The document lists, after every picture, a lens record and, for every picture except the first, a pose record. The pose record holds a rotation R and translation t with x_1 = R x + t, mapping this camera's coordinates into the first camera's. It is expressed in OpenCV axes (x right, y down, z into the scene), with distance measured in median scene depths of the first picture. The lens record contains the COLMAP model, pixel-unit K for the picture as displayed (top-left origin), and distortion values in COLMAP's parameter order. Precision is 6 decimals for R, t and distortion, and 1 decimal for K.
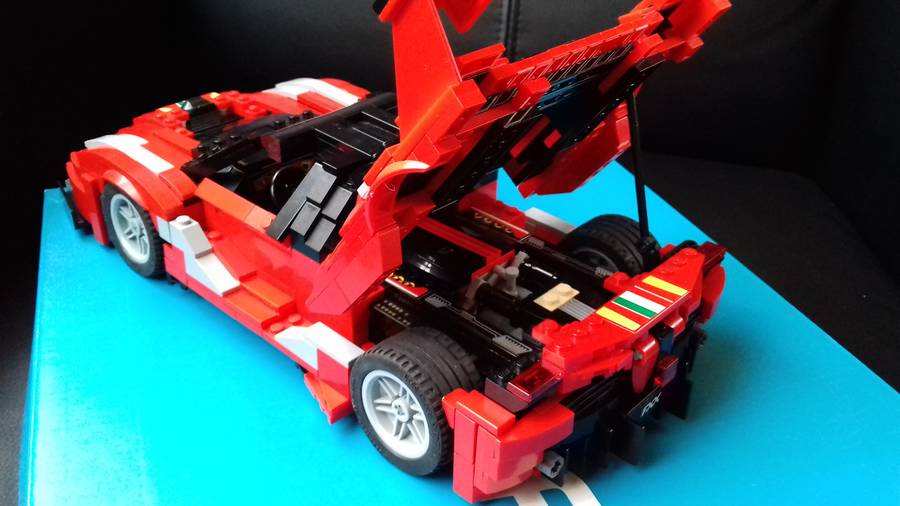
lens RADIAL K [[855.0, 0, 450.0], [0, 855.0, 253.0], [0, 0, 1]] dist [0.096559, -0.275892]
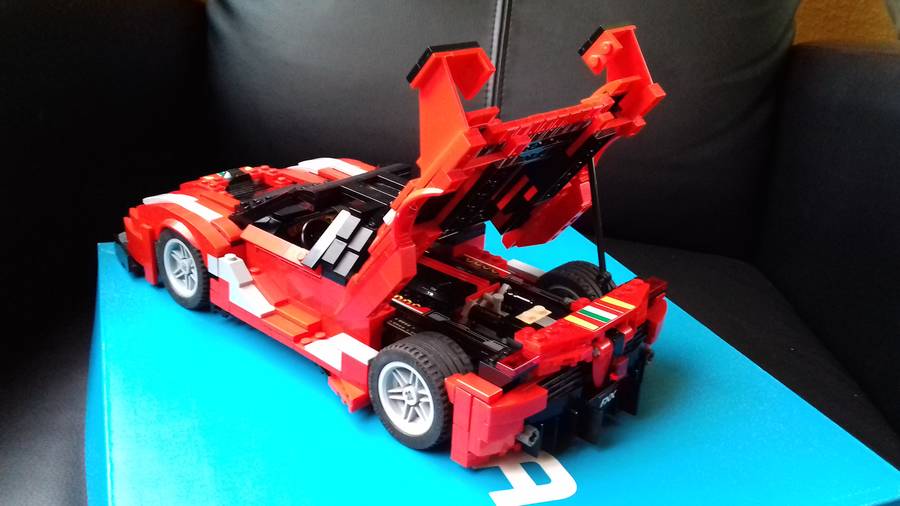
lens RADIAL K [[855.0, 0, 450.0], [0, 855.0, 253.0], [0, 0, 1]] dist [0.096559, -0.275892]
pose [[0.999236, 0.023376, 0.031328, -0.035591], [-0.018637, 0.989429, -0.143818, 0.128211], [-0.034358, 0.143124, 0.989108, -0.226931]]
